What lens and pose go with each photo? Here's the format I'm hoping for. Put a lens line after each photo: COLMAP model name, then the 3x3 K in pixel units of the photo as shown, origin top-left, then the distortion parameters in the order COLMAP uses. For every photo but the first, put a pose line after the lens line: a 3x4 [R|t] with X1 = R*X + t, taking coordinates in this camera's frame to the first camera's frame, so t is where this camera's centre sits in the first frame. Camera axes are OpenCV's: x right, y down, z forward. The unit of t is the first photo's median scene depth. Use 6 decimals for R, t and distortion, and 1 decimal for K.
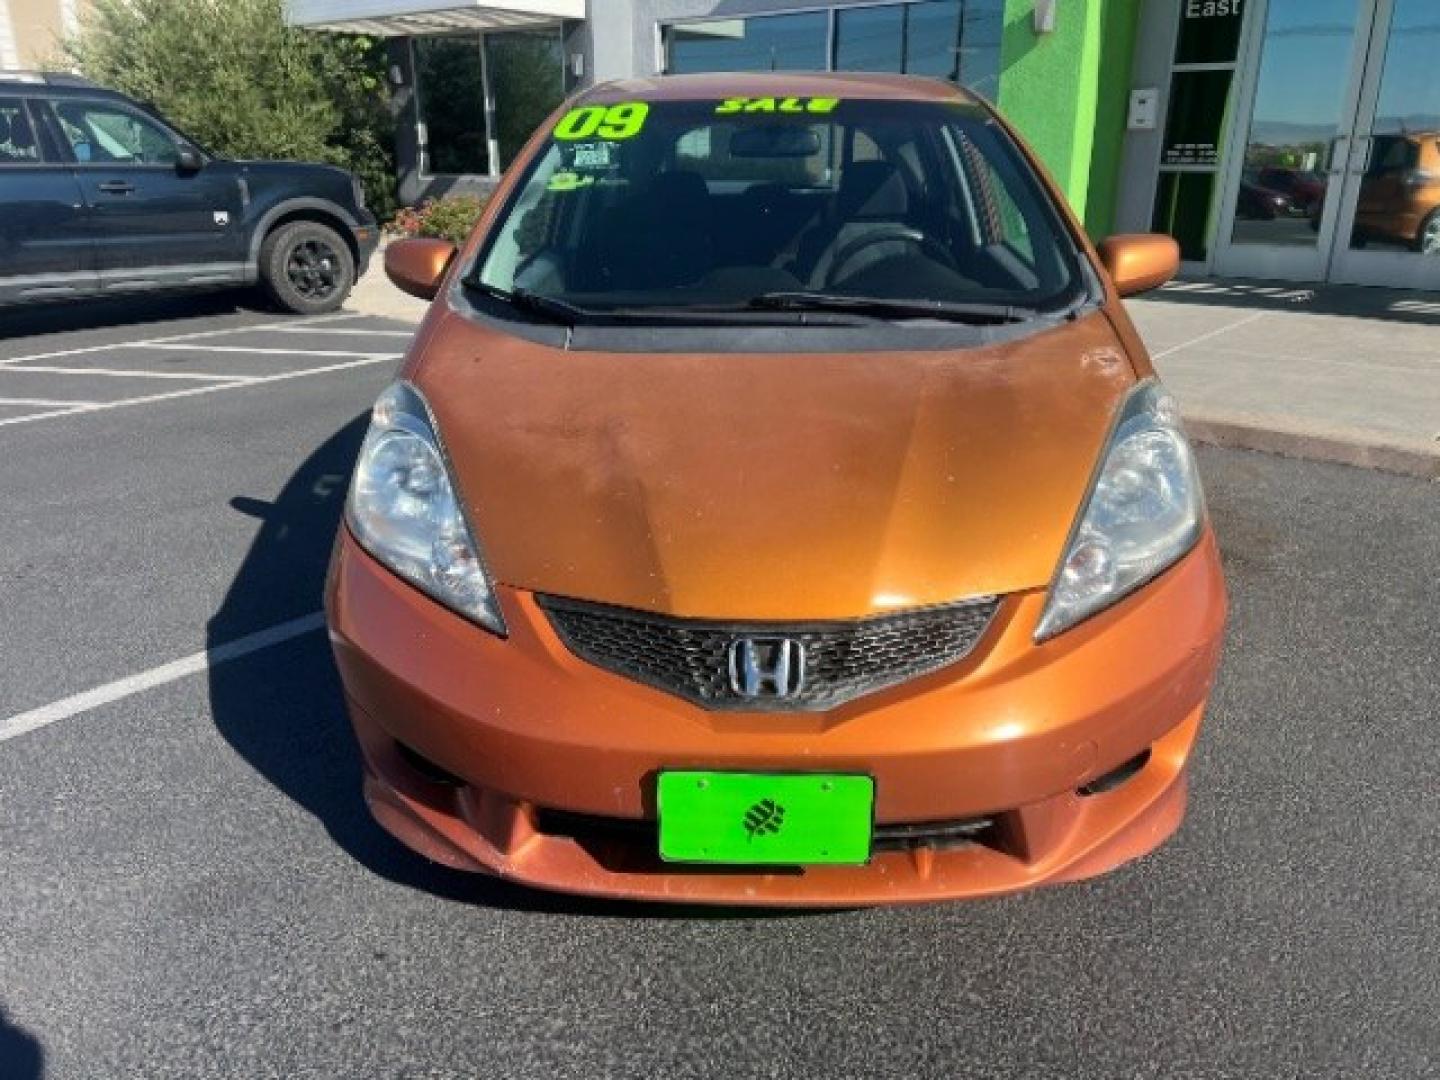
lens RADIAL K [[1090.2, 0, 722.0], [0, 1090.2, 517.4], [0, 0, 1]] dist [0.075015, -0.086134]
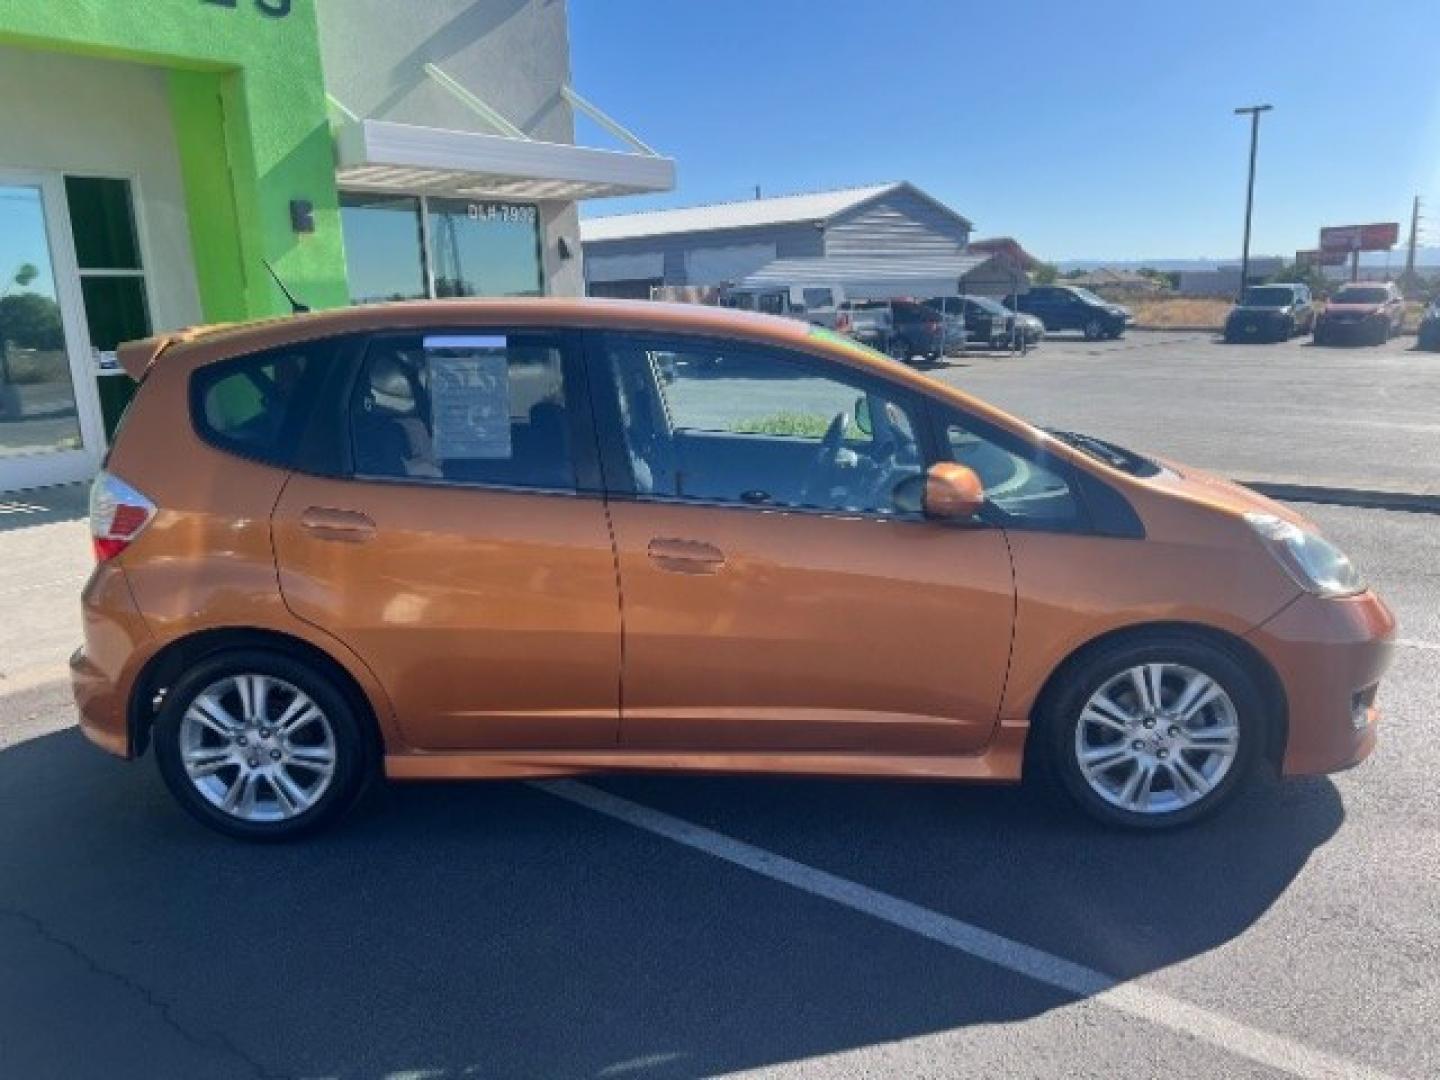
lens RADIAL K [[1090.2, 0, 722.0], [0, 1090.2, 517.4], [0, 0, 1]] dist [0.075015, -0.086134]
pose [[-0.012237, -0.203484, 0.979002, -1.010100], [0.353269, 0.915057, 0.194608, -0.381426], [-0.935442, 0.348233, 0.060687, 0.941754]]
